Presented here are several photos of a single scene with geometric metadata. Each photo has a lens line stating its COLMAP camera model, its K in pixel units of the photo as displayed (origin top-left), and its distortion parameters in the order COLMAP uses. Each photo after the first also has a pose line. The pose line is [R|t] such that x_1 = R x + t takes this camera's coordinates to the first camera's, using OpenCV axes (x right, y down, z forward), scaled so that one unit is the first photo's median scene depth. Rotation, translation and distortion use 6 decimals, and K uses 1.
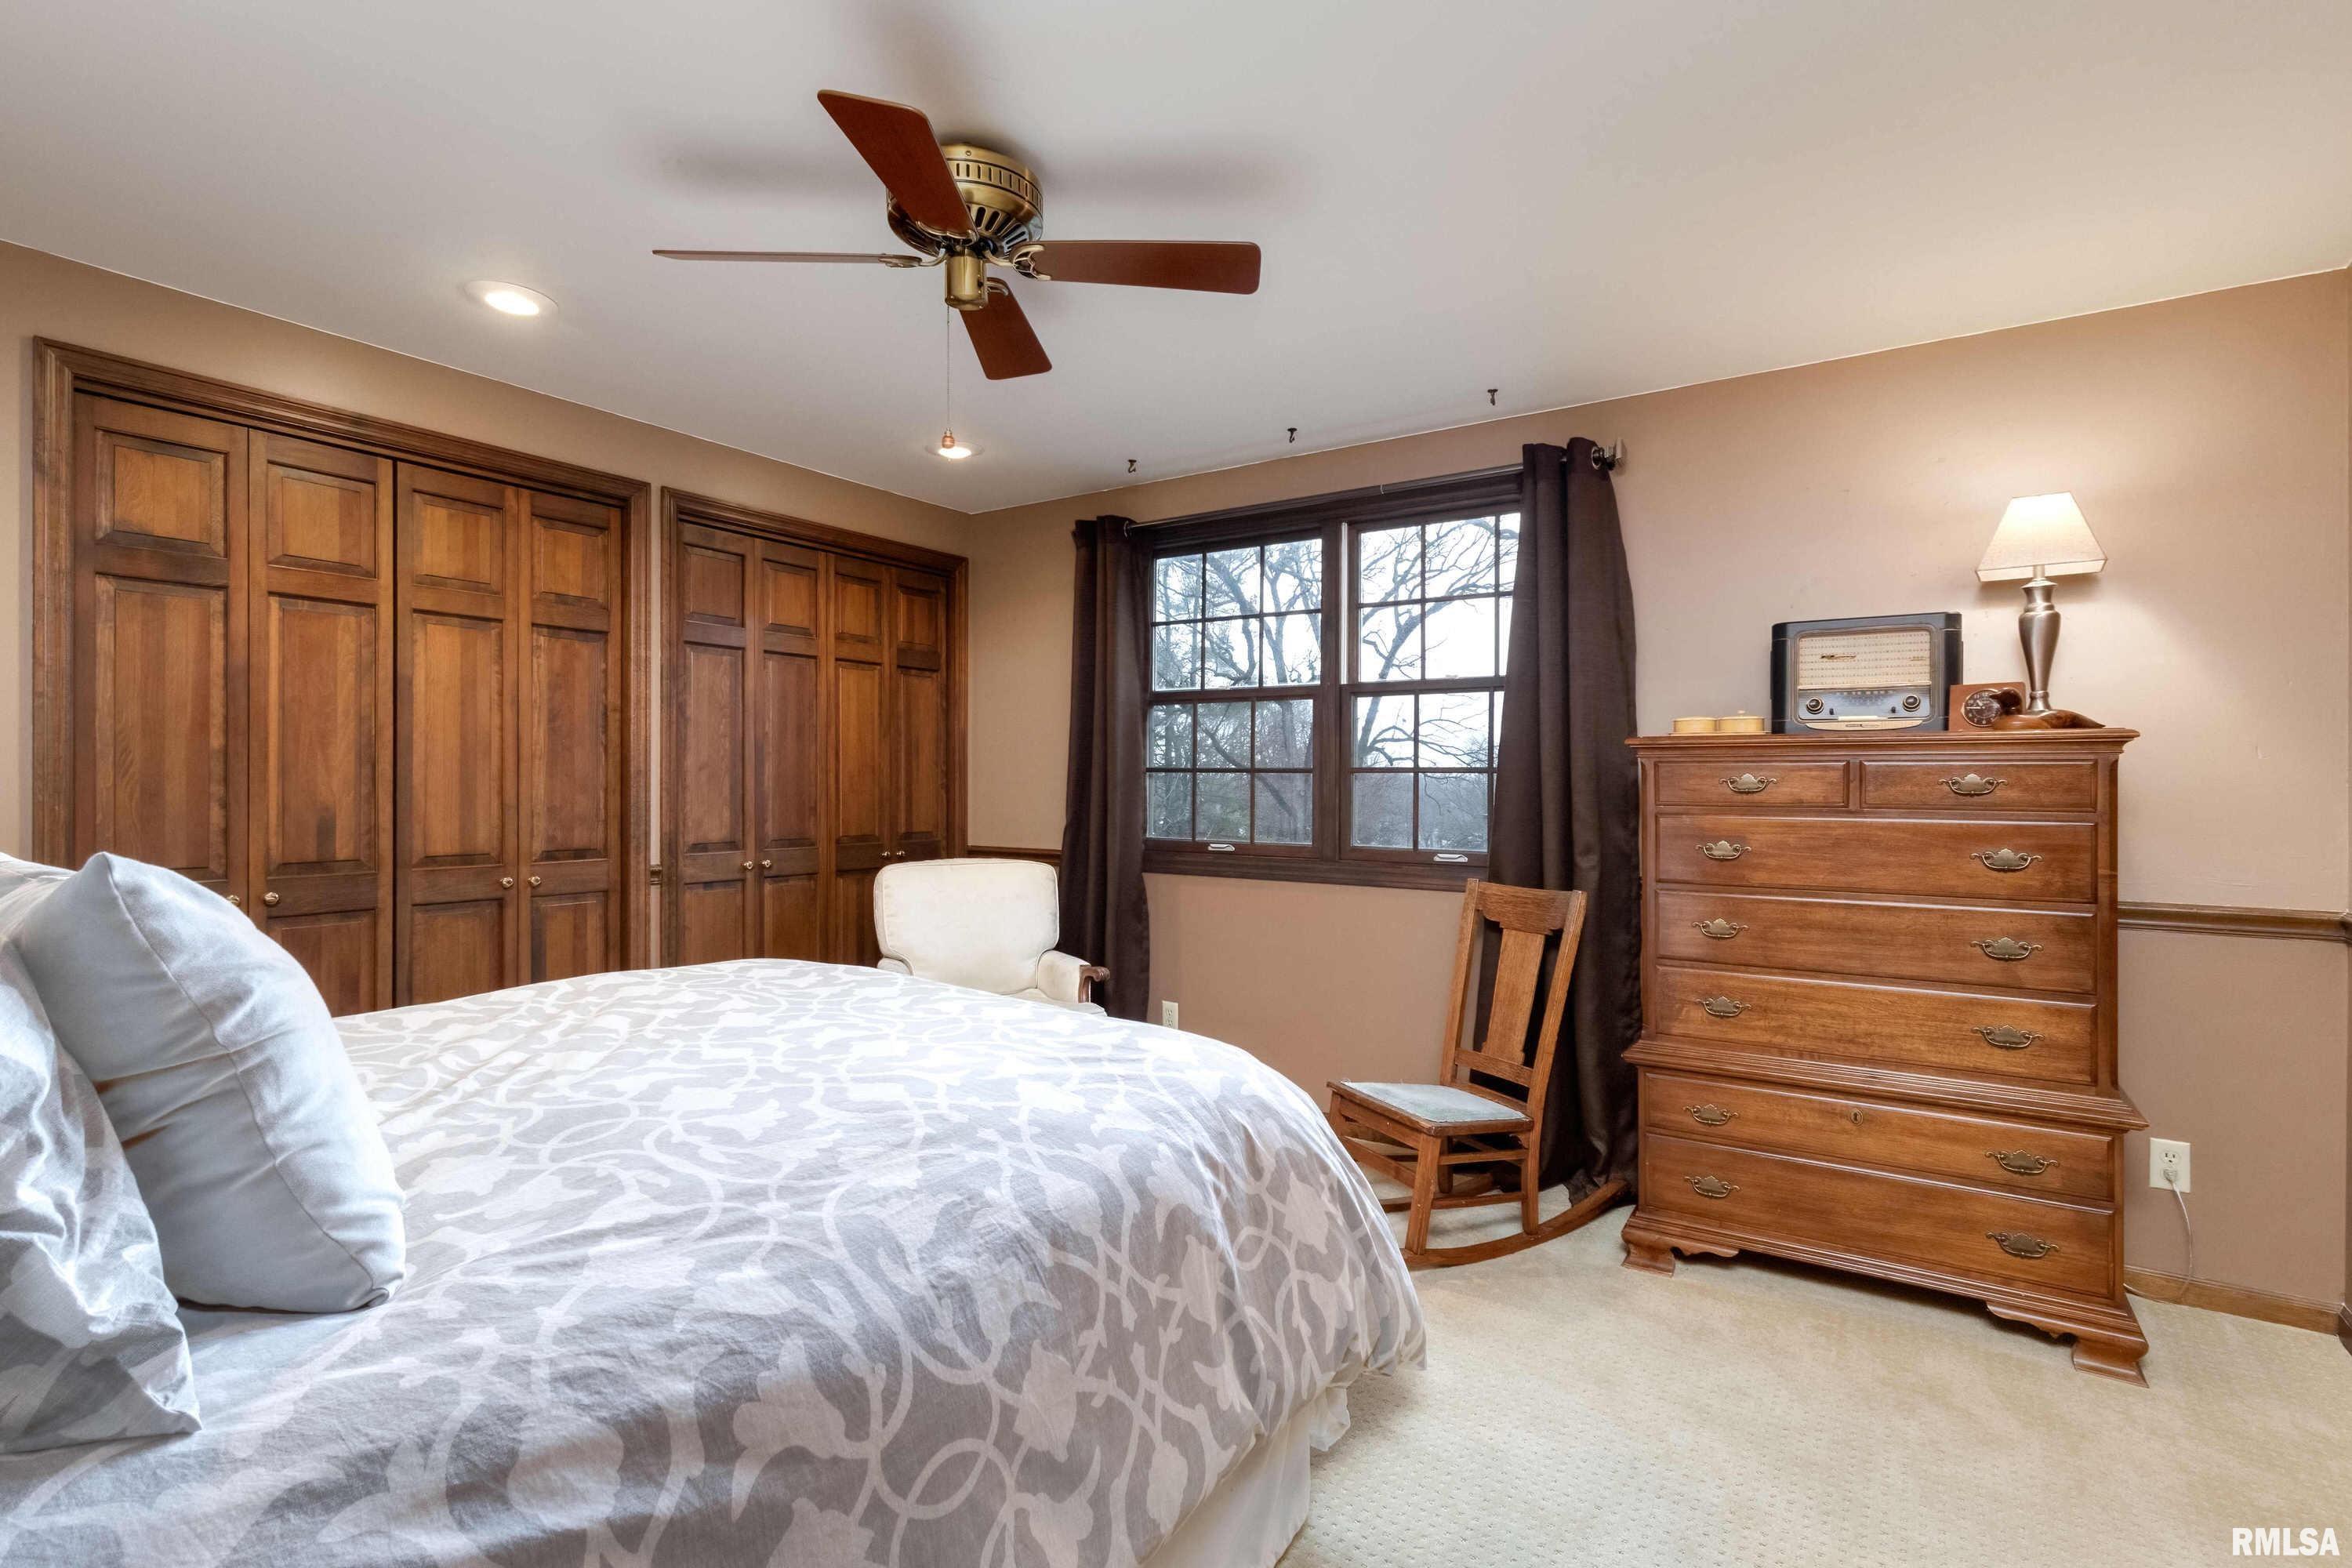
lens RADIAL K [[1095.3, 0, 1165.2], [0, 1095.3, 776.4], [0, 0, 1]] dist [0.001389, 0.000754]
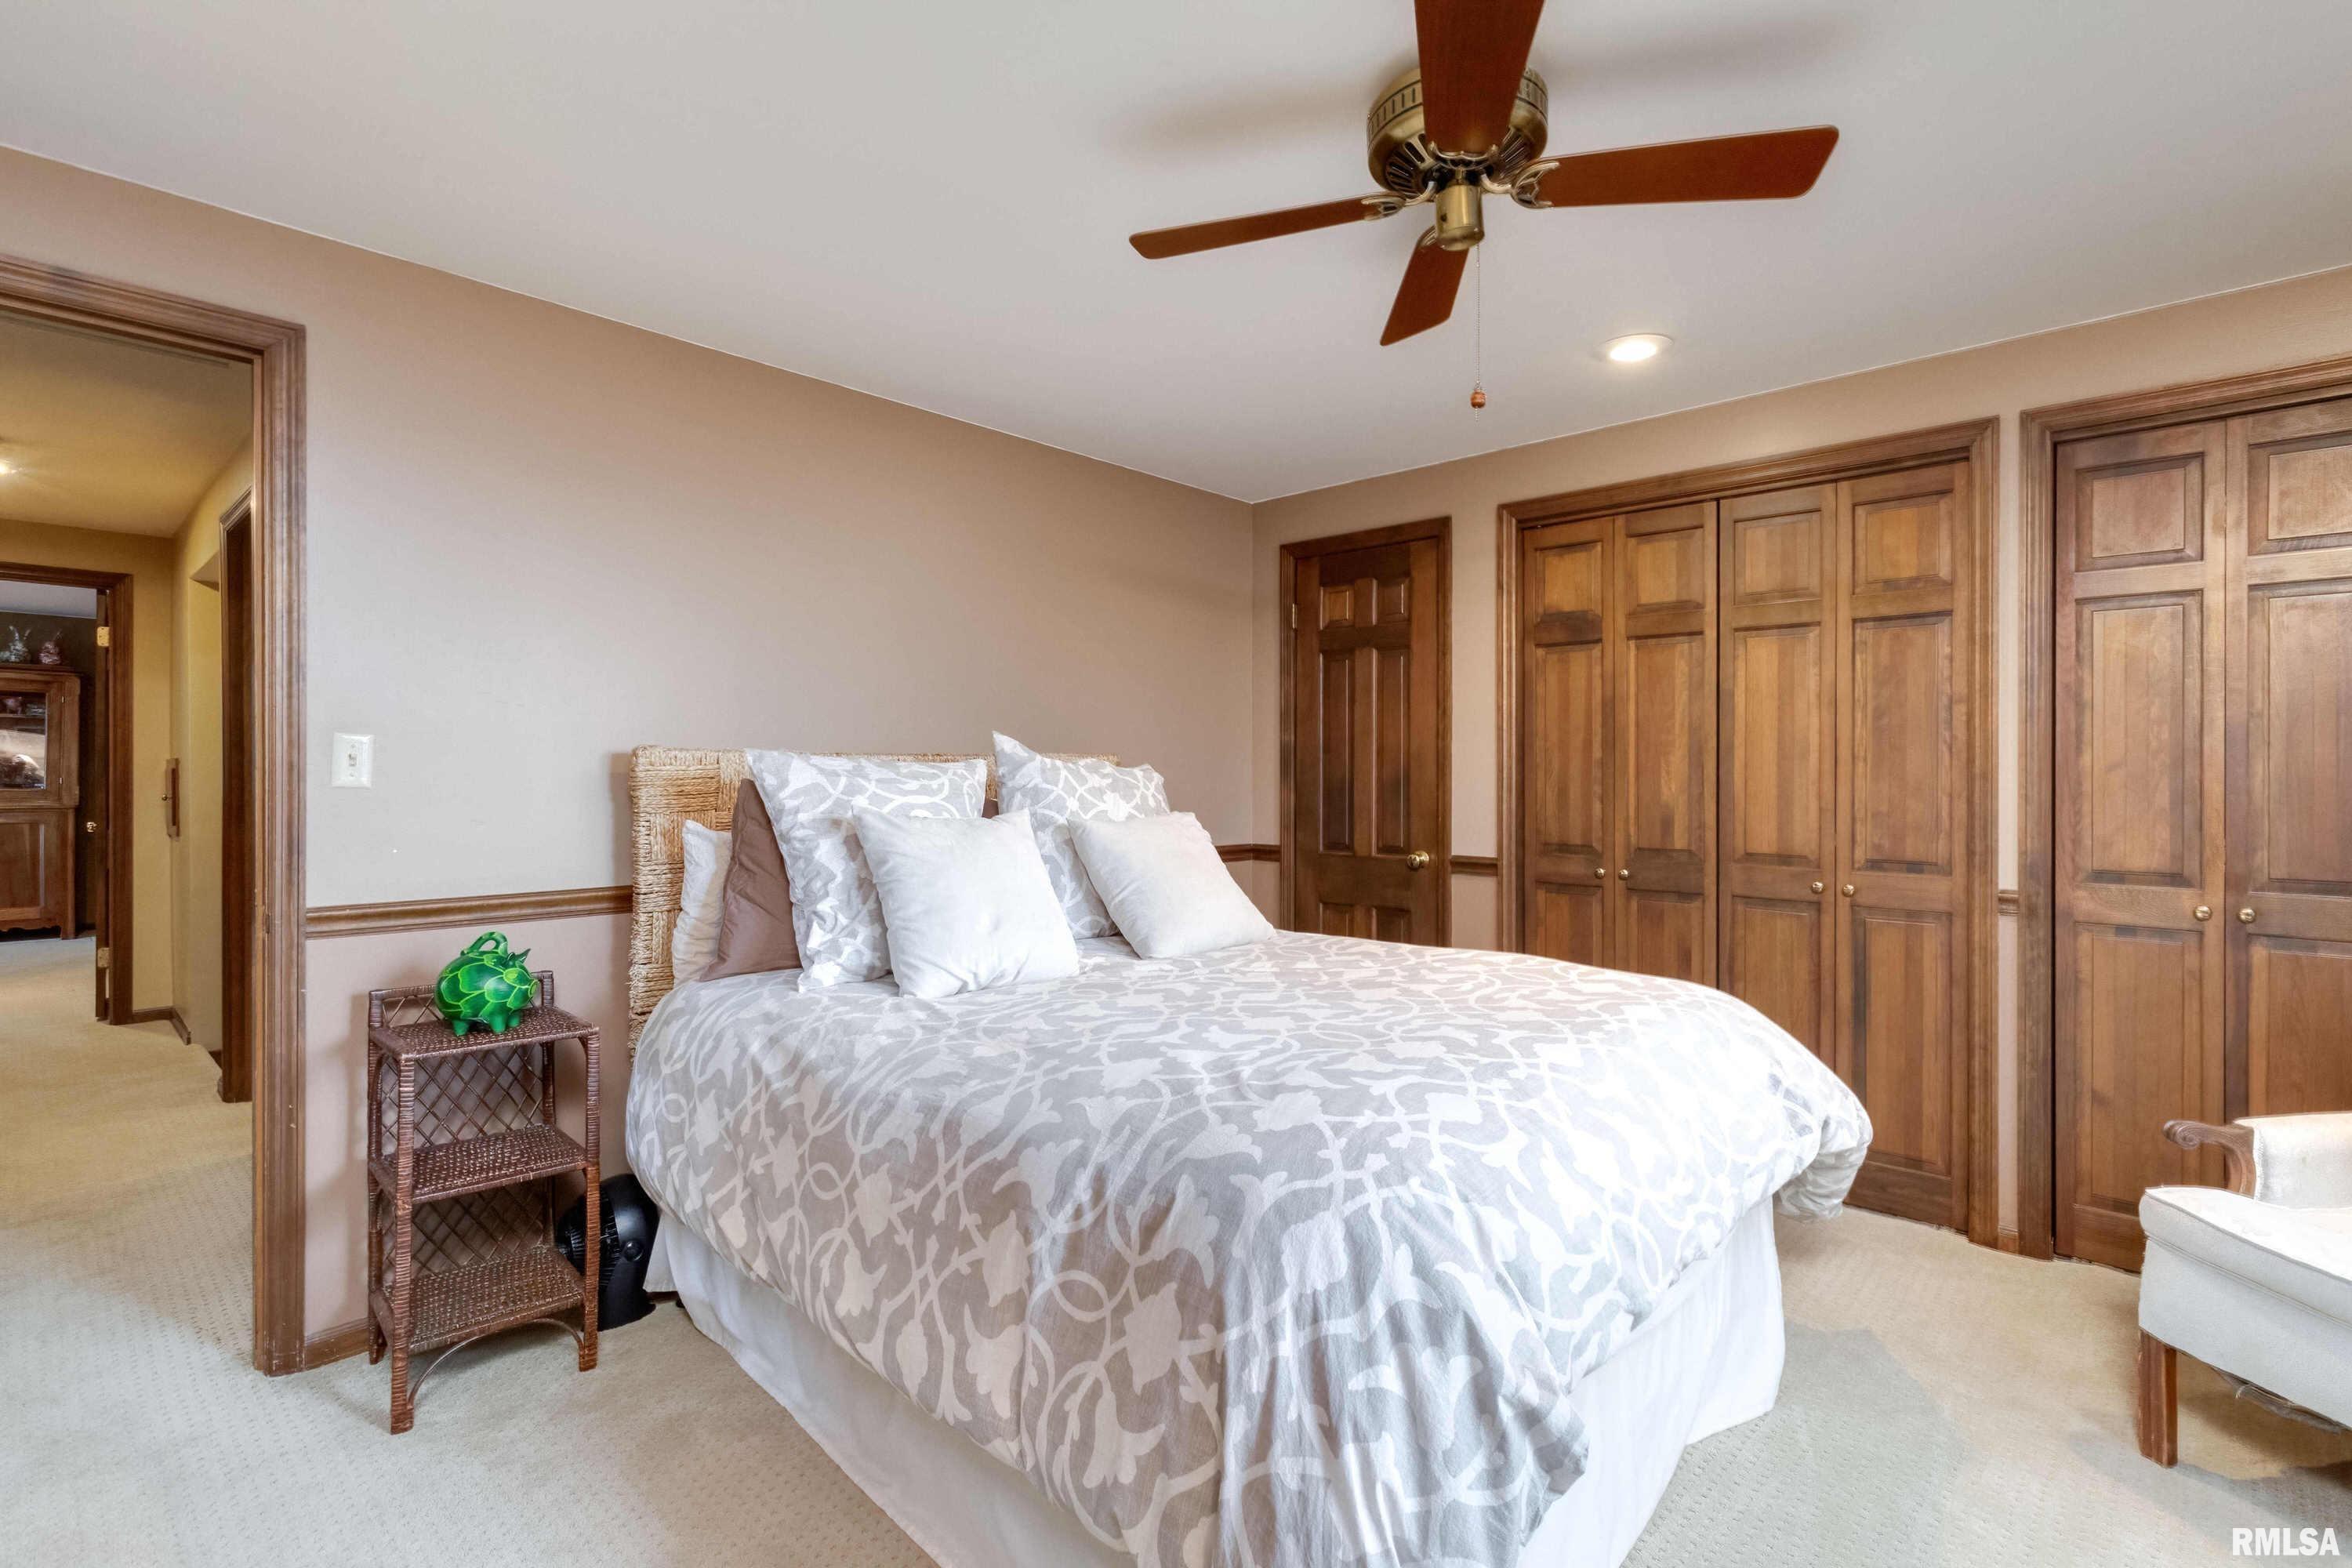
lens RADIAL K [[1084.4, 0, 1169.8], [0, 1084.4, 773.3], [0, 0, 1]] dist [0.001584, -0.000319]
pose [[-0.146808, -0.007079, -0.989140, 0.474396], [-0.000408, 0.999975, -0.007096, 0.001410], [0.989165, -0.000638, -0.146808, 0.595279]]
